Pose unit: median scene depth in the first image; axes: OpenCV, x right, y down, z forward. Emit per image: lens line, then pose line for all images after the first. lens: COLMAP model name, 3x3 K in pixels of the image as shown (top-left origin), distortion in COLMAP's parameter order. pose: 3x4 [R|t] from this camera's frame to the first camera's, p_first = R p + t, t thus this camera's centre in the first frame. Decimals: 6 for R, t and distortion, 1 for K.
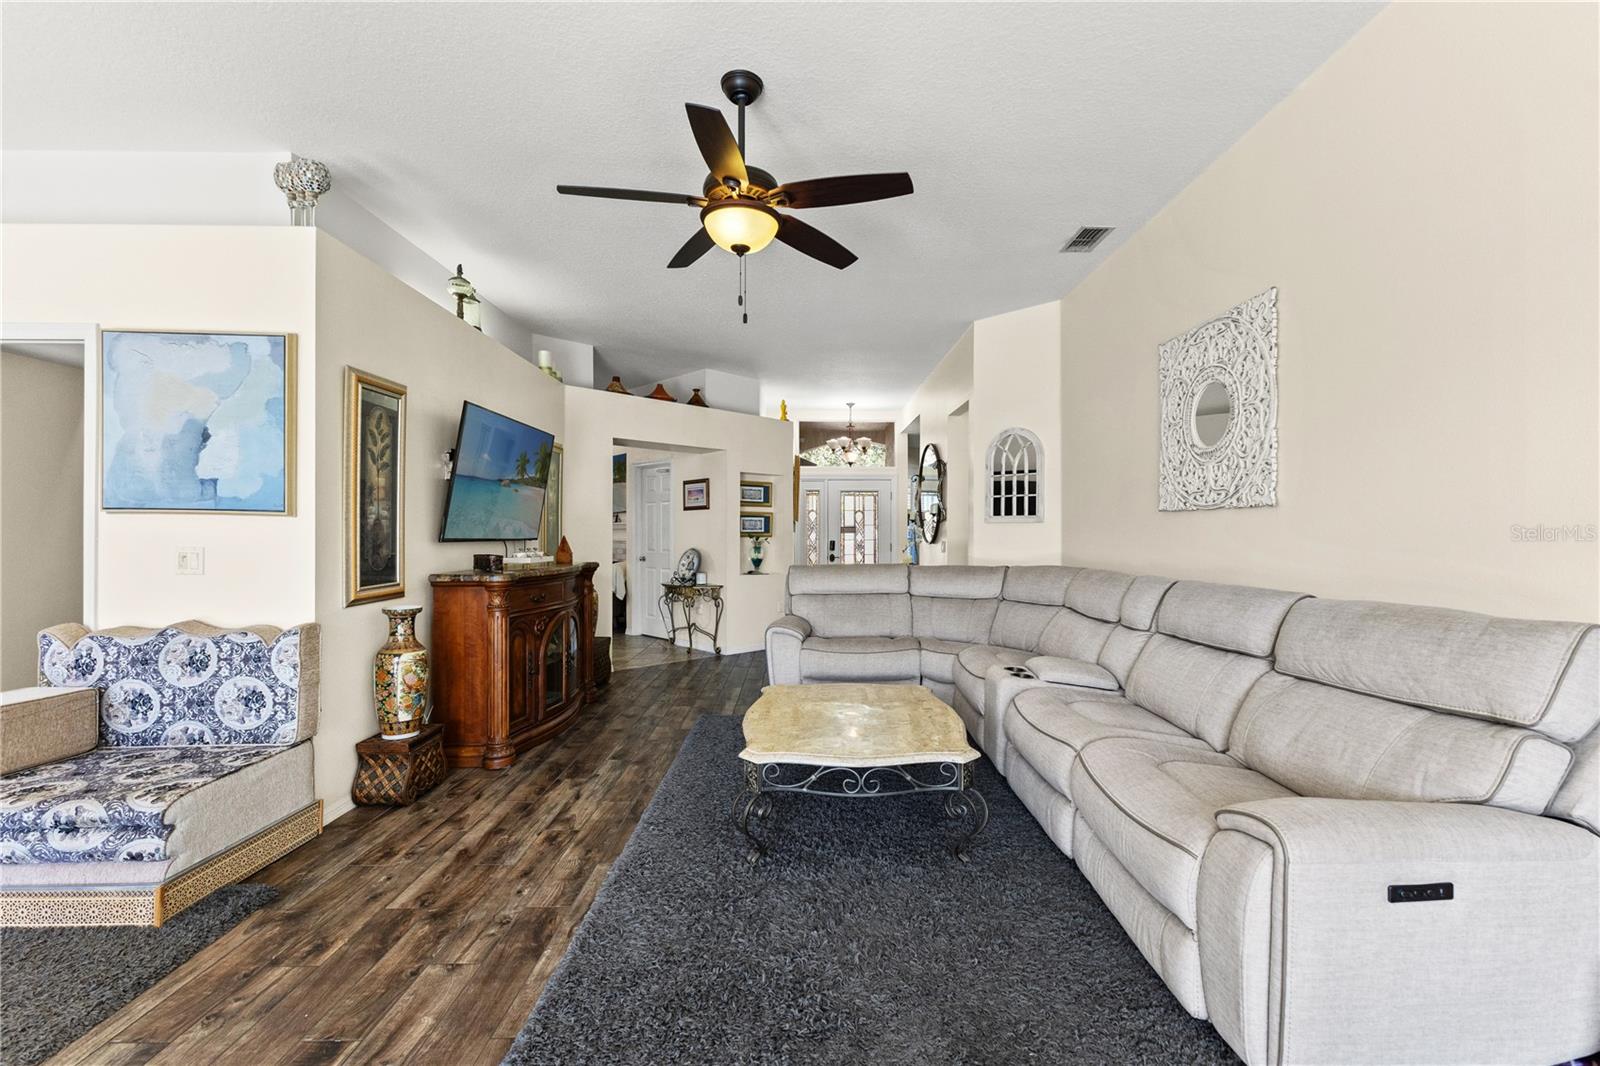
lens RADIAL K [[694.5, 0, 809.1], [0, 694.5, 529.9], [0, 0, 1]] dist [0.013745, -0.000094]
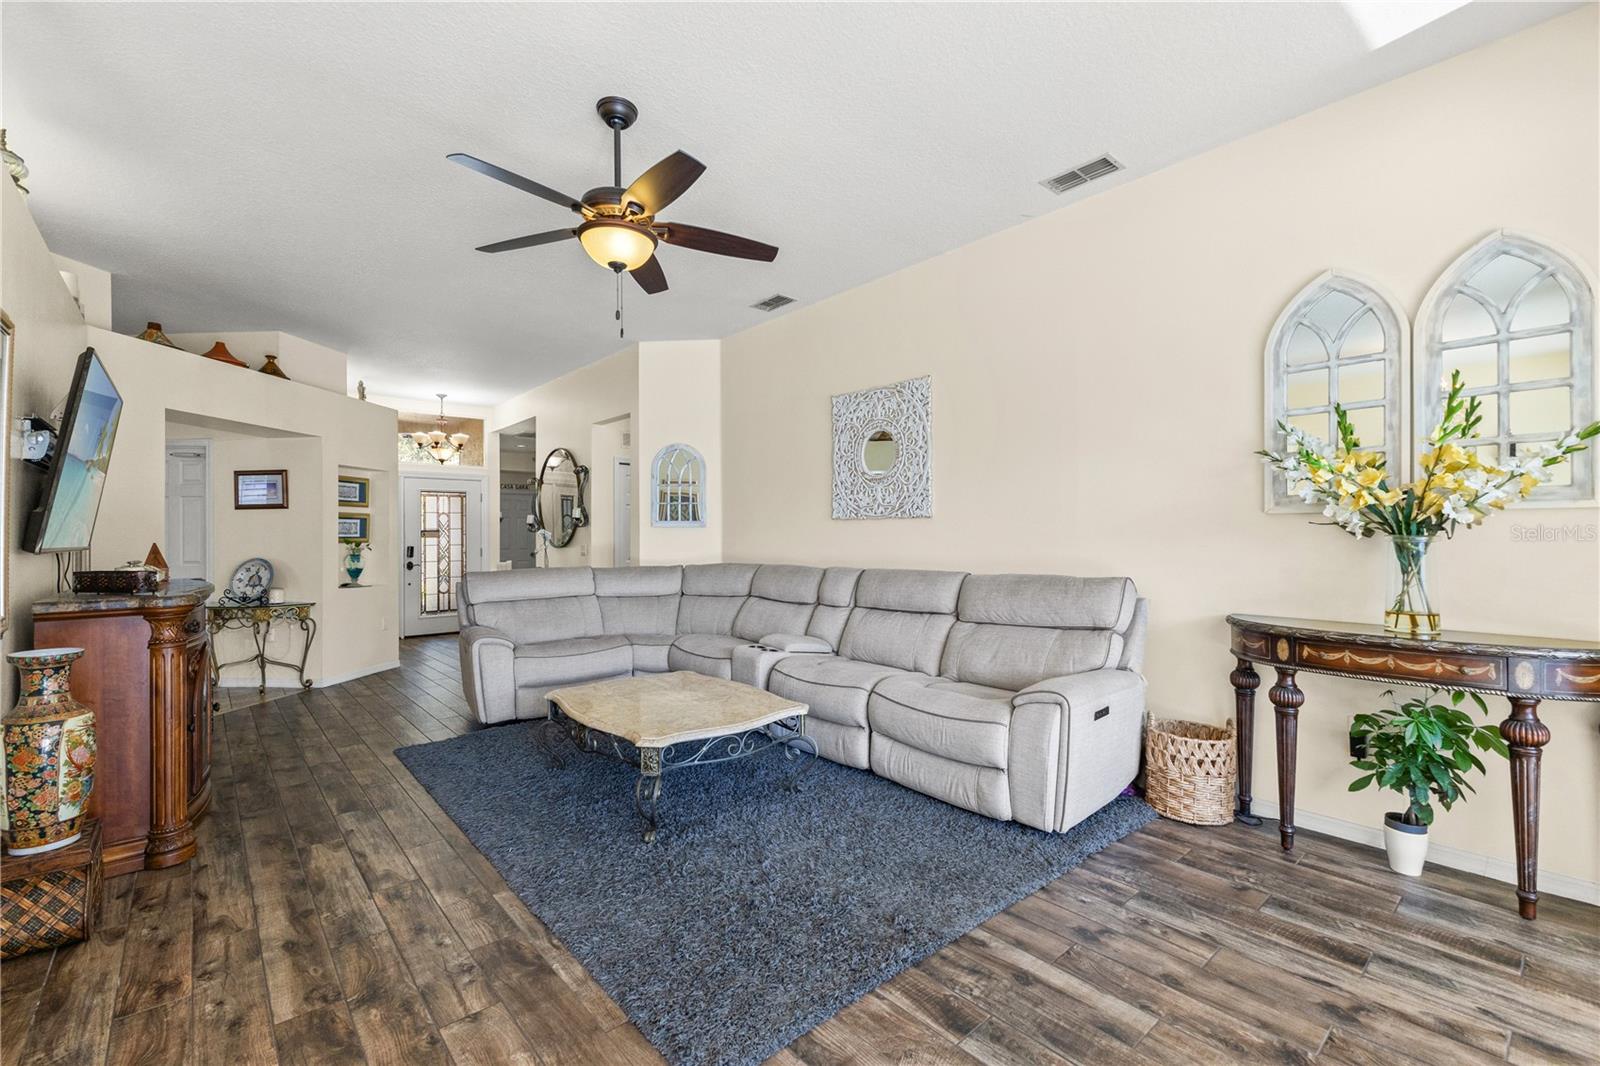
lens RADIAL K [[691.4, 0, 800.0], [0, 691.4, 533.0], [0, 0, 1]] dist [0.019231, -0.001210]
pose [[0.760868, -0.001864, 0.648904, -0.456464], [0.002432, 0.999997, 0.000022, -0.000522], [-0.648902, 0.001561, 0.760870, 0.021582]]
